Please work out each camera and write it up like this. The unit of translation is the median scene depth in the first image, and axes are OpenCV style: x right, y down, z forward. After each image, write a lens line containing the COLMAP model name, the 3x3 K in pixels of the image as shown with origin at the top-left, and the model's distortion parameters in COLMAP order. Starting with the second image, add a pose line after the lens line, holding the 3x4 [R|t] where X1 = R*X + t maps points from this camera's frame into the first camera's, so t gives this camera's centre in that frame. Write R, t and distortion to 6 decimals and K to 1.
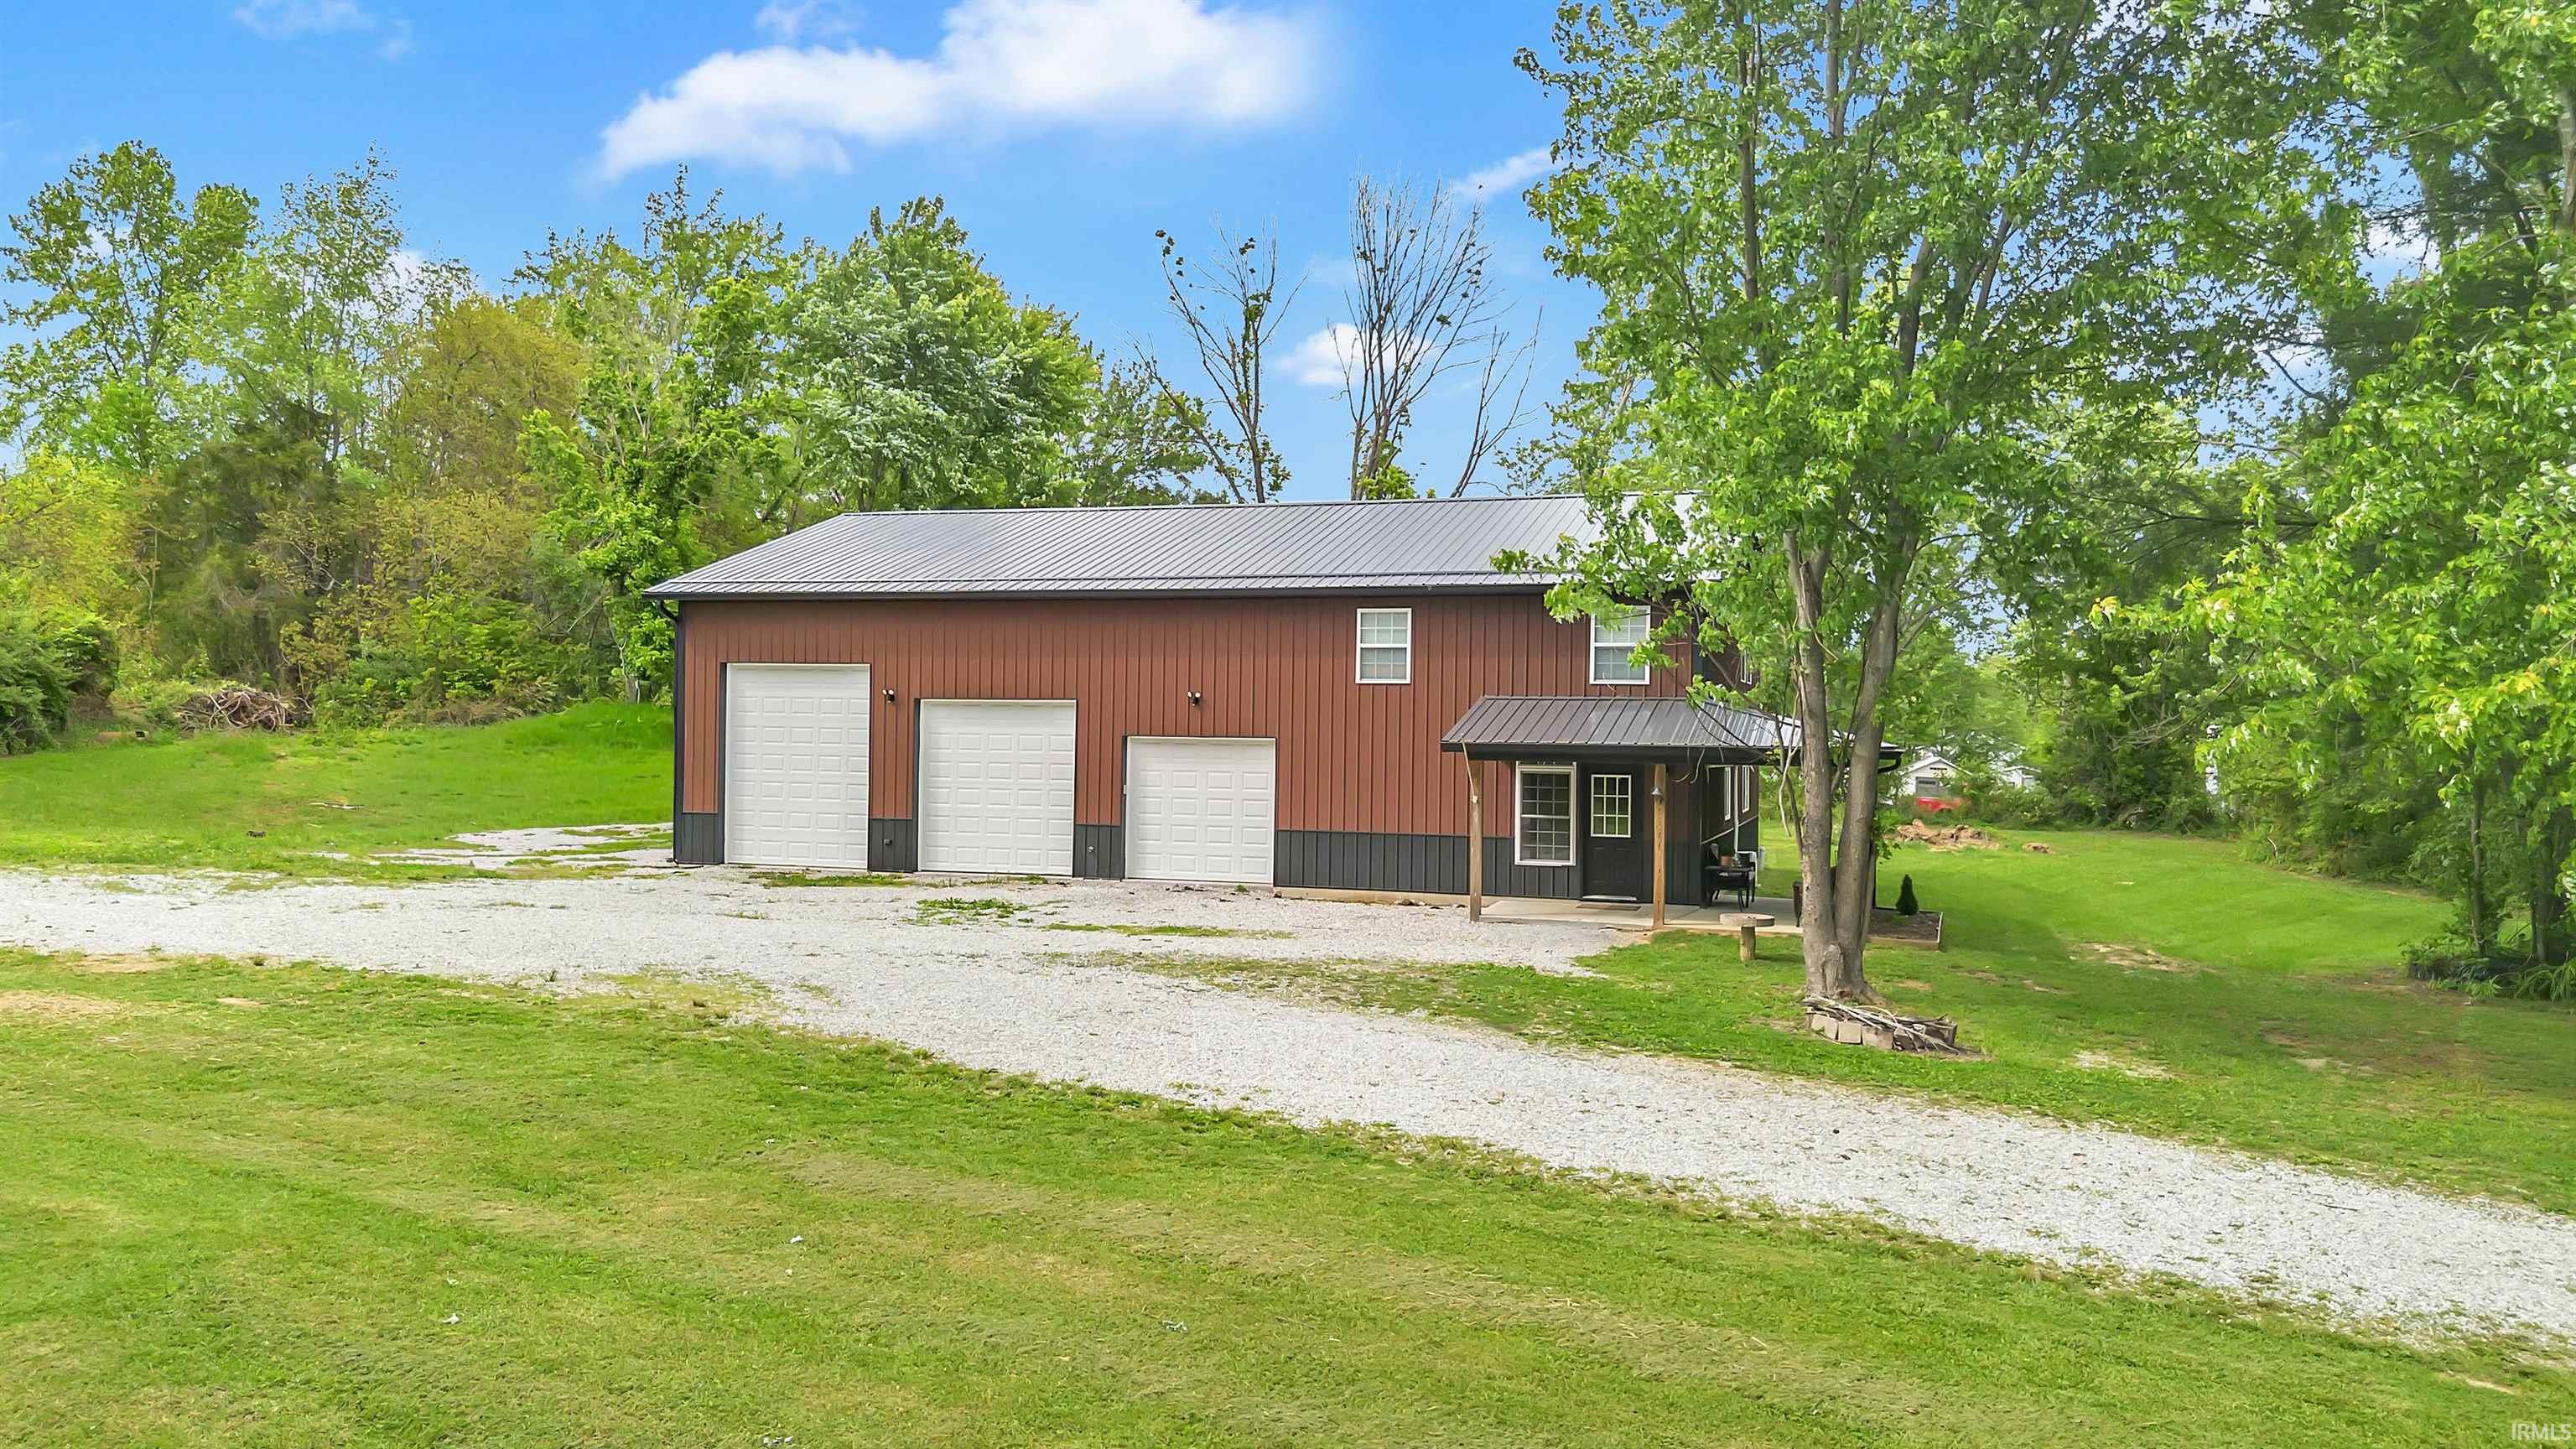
lens RADIAL K [[1841.3, 0, 1304.8], [0, 1841.3, 721.3], [0, 0, 1]] dist [0.070042, -0.074223]
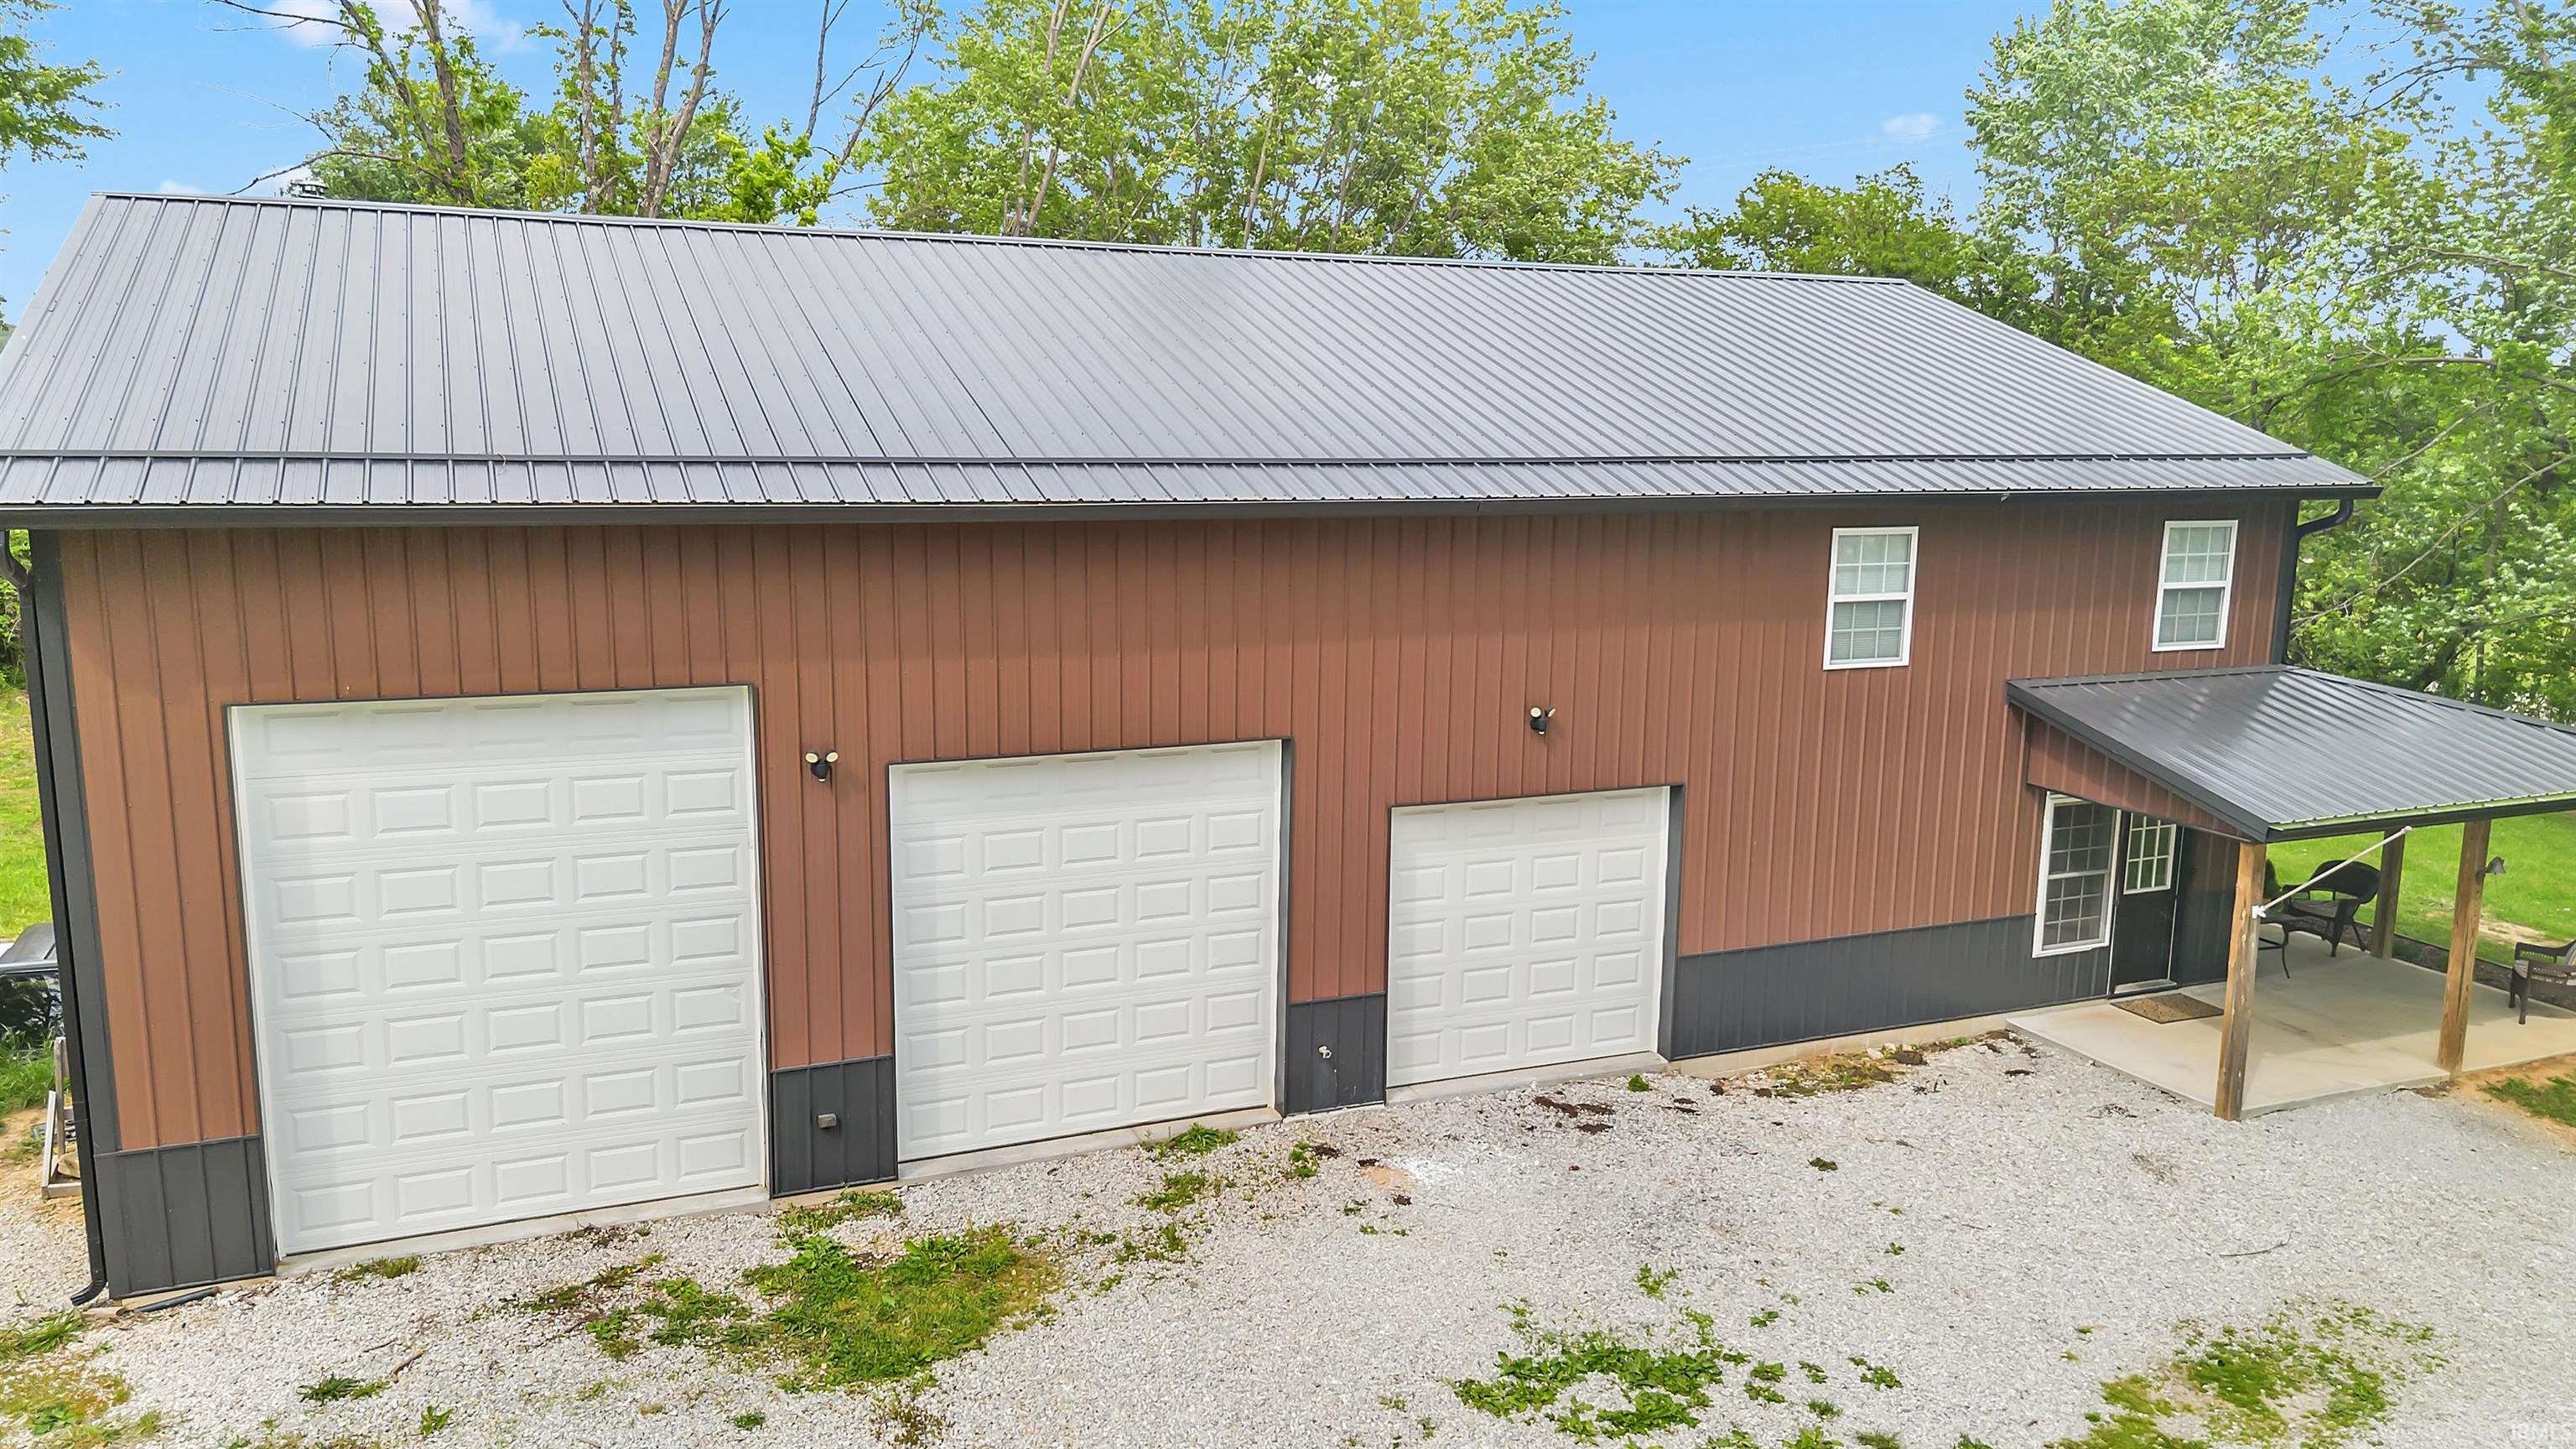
lens RADIAL K [[1855.7, 0, 1298.3], [0, 1855.7, 727.8], [0, 0, 1]] dist [0.066677, -0.082343]
pose [[0.753606, -0.118889, 0.646486, -0.419408], [-0.009502, 0.981434, 0.191563, -0.102119], [-0.657258, -0.150505, 0.738485, 0.674410]]
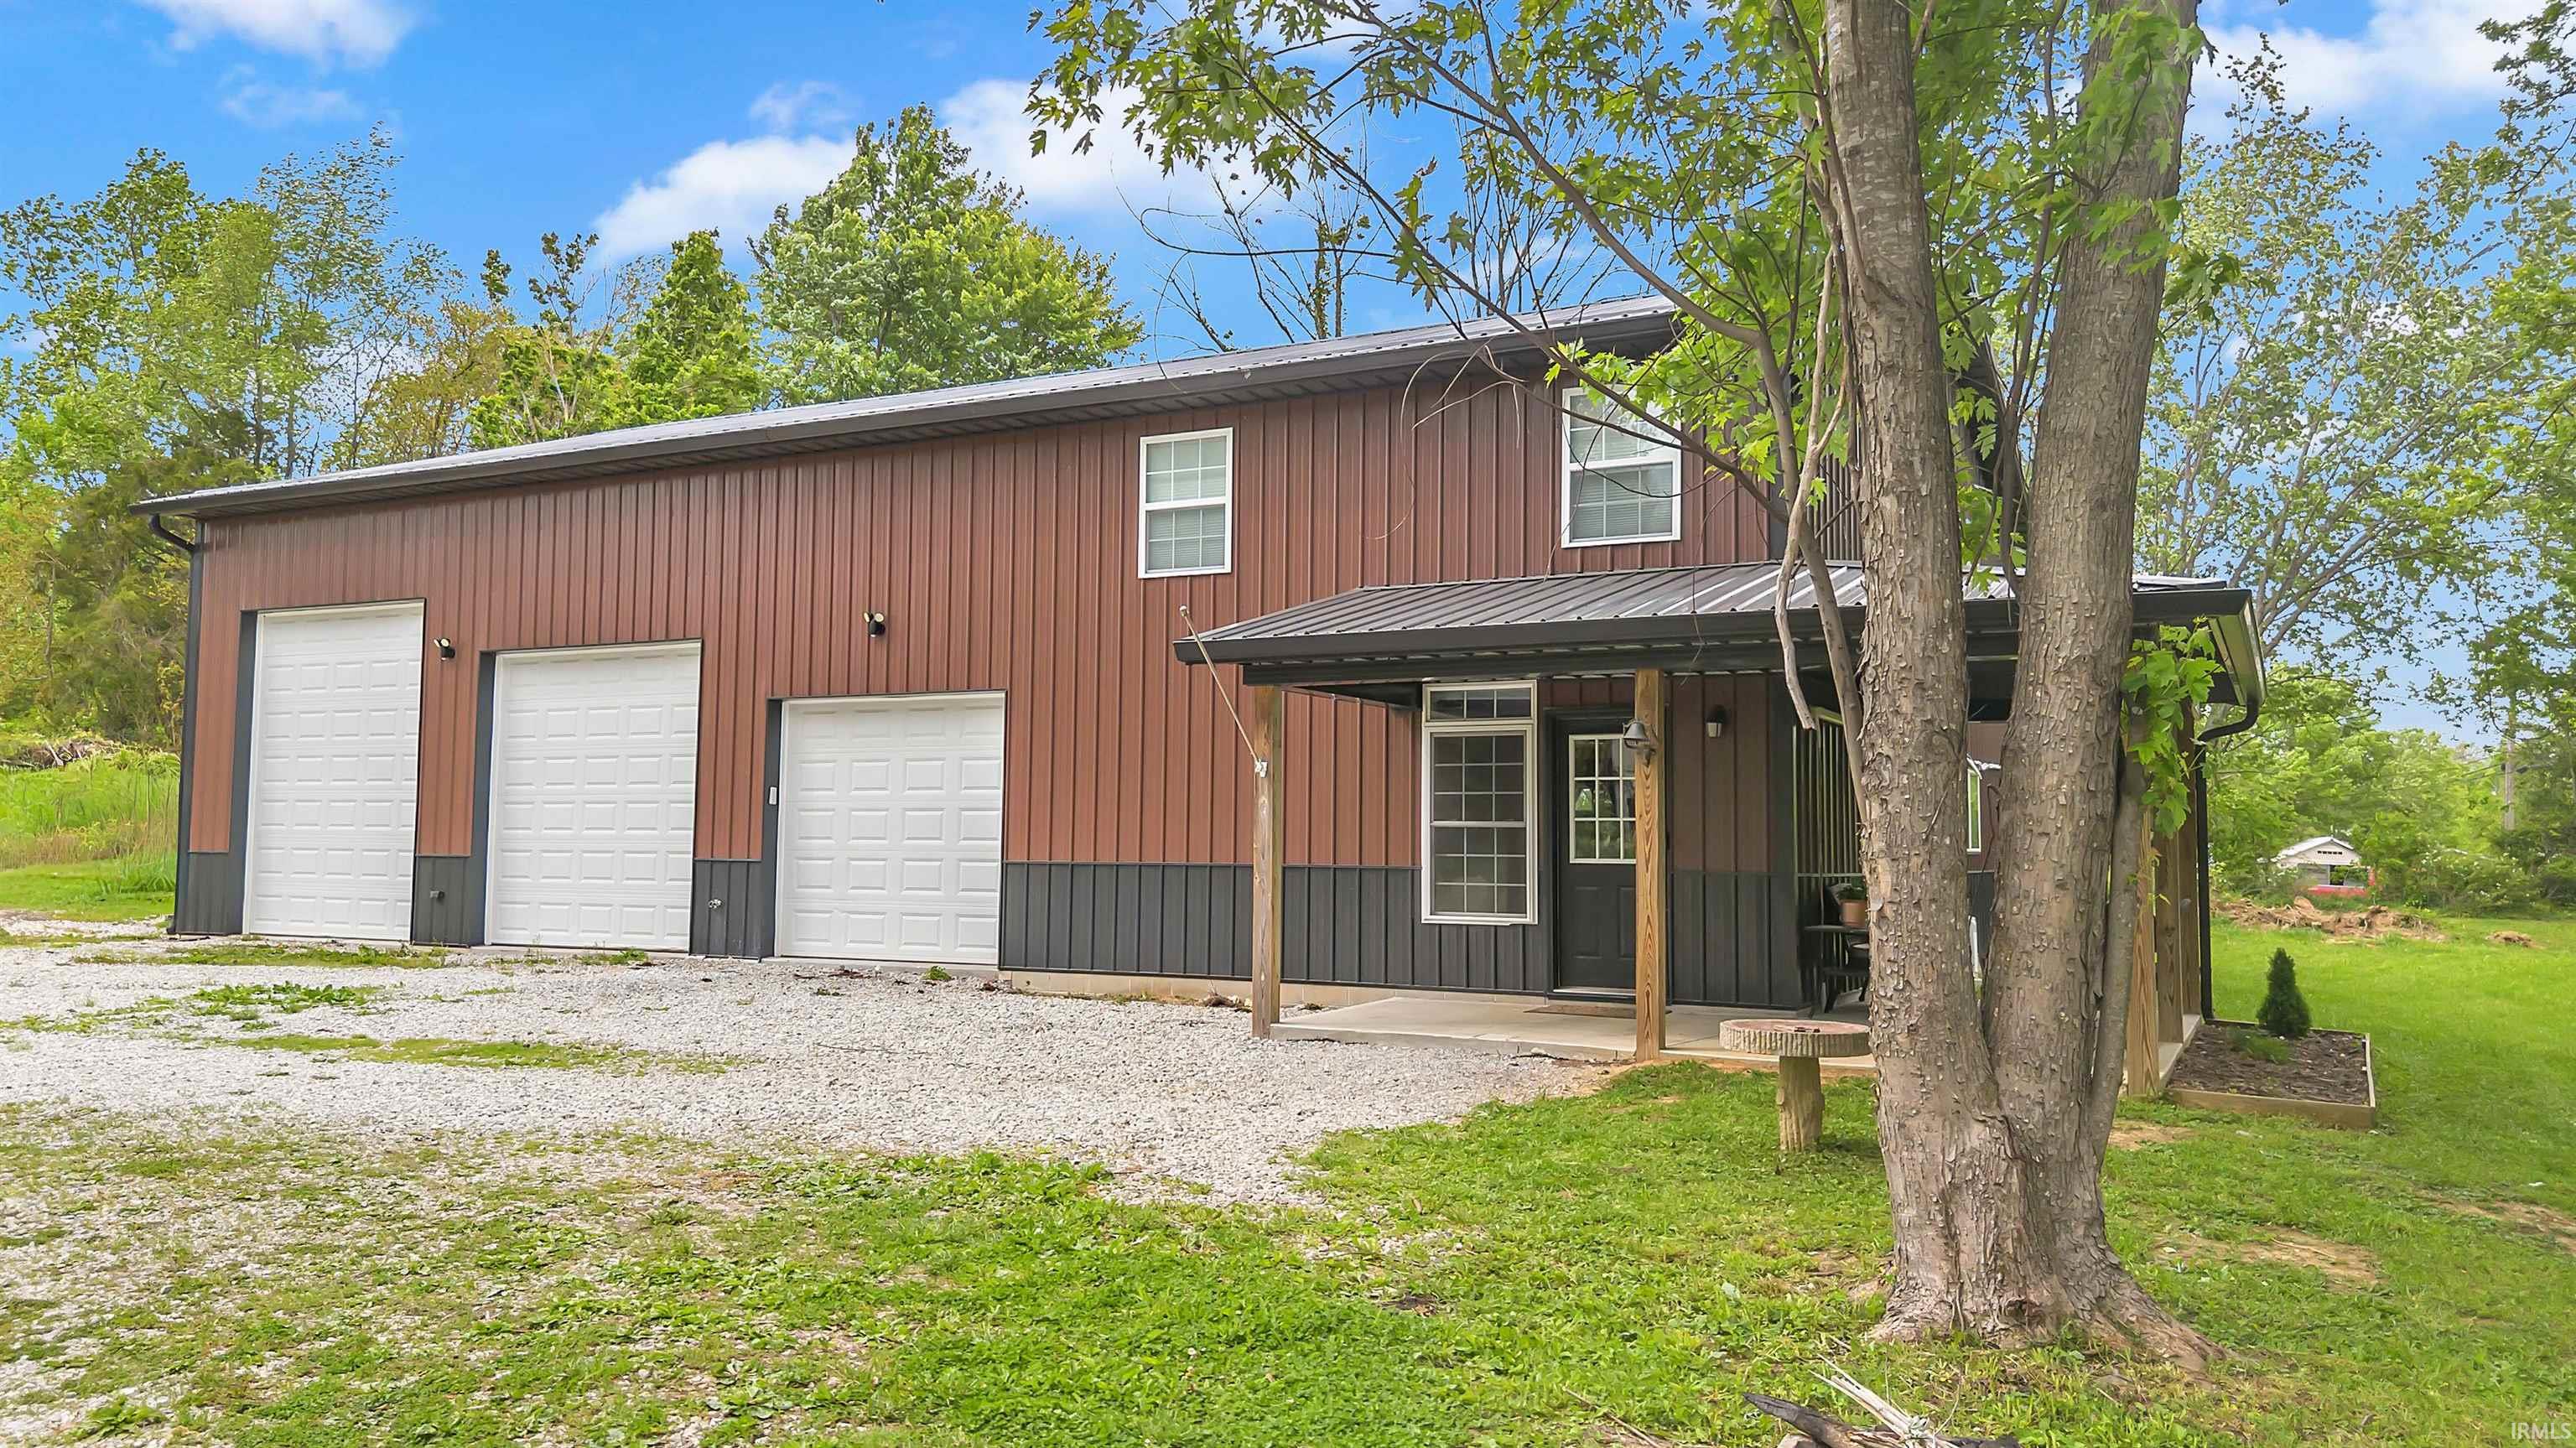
lens RADIAL K [[1841.2, 0, 1304.8], [0, 1841.2, 720.8], [0, 0, 1]] dist [0.070042, -0.074223]
pose [[0.985753, -0.016163, -0.167423, 0.156208], [0.004926, 0.997720, -0.067316, 0.053111], [0.168129, 0.065533, 0.983584, 0.474910]]
